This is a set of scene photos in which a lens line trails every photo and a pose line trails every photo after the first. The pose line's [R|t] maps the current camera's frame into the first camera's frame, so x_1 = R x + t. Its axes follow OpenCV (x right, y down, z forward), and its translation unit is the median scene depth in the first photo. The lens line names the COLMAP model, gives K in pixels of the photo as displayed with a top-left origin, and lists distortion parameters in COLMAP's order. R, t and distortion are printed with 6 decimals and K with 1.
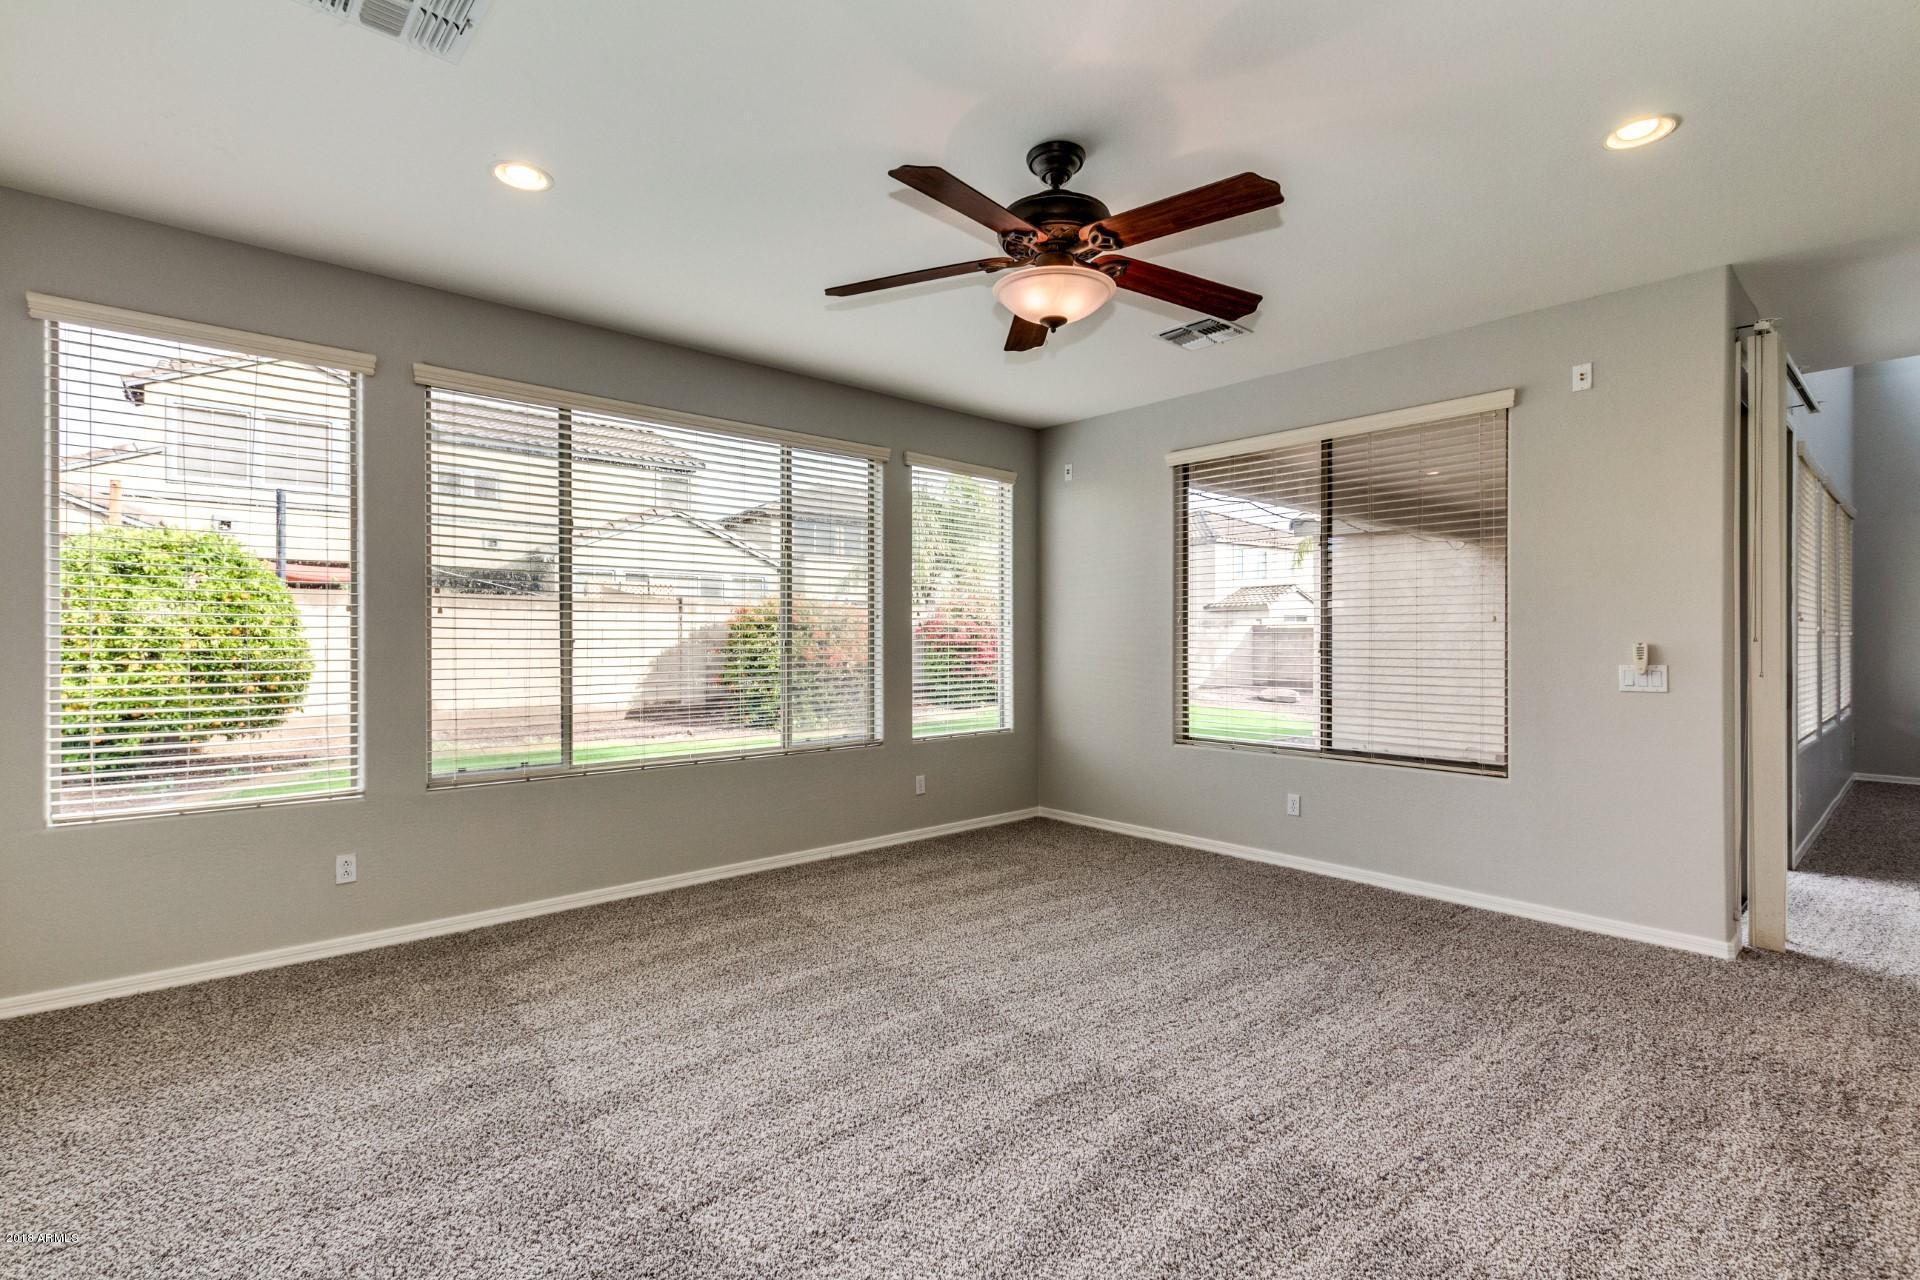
lens RADIAL K [[886.0, 0, 960.0], [0, 886.0, 640.0], [0, 0, 1]] dist [-0.000991, -0.000264]
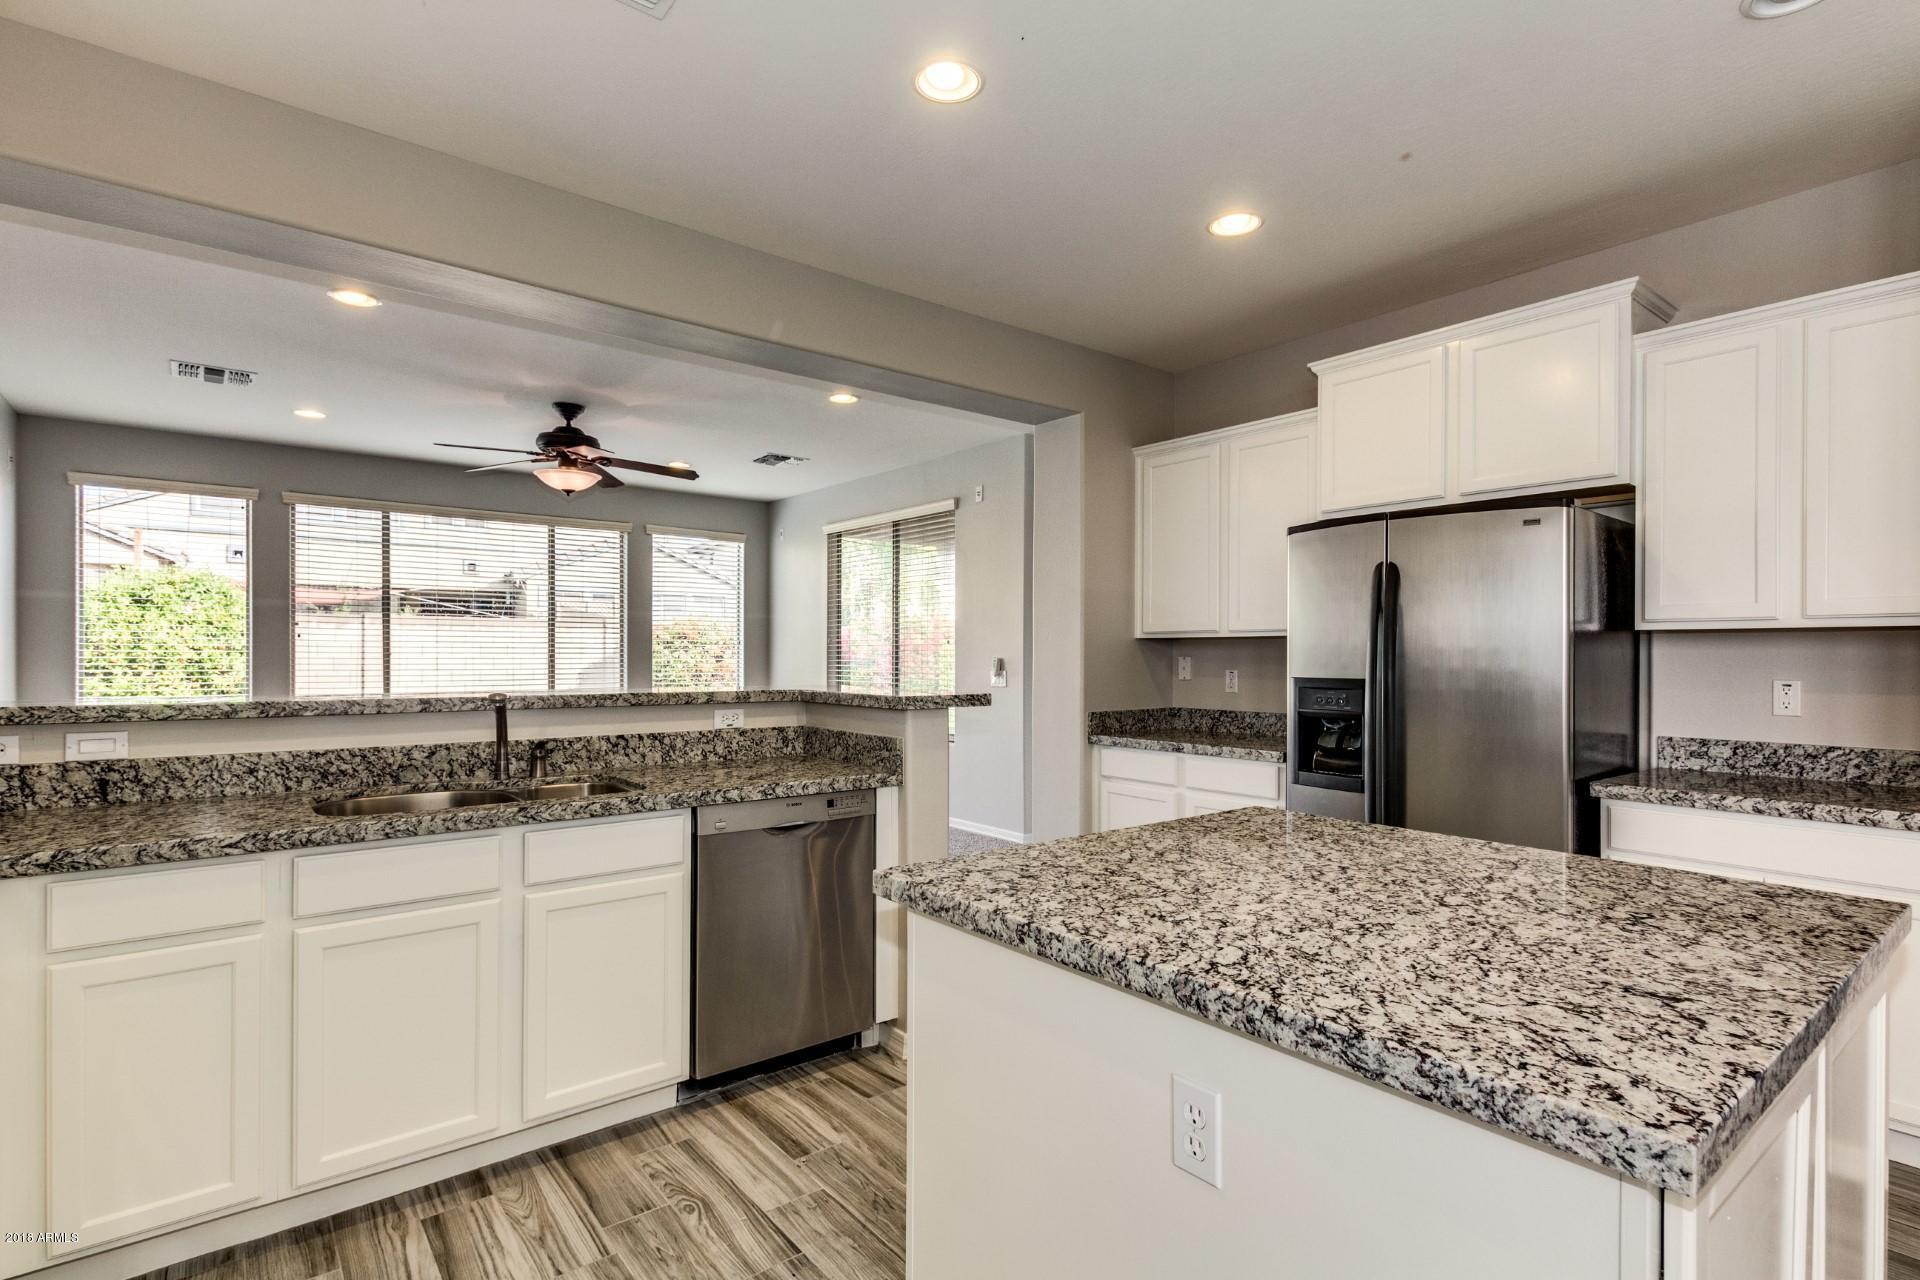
lens RADIAL K [[886.0, 0, 960.0], [0, 886.0, 640.0], [0, 0, 1]] dist [-0.000991, -0.000264]
pose [[0.999603, -0.000578, -0.028174, 0.491091], [0.000189, 0.999905, -0.013806, -0.000944], [0.028179, 0.013795, 0.999508, -0.446430]]
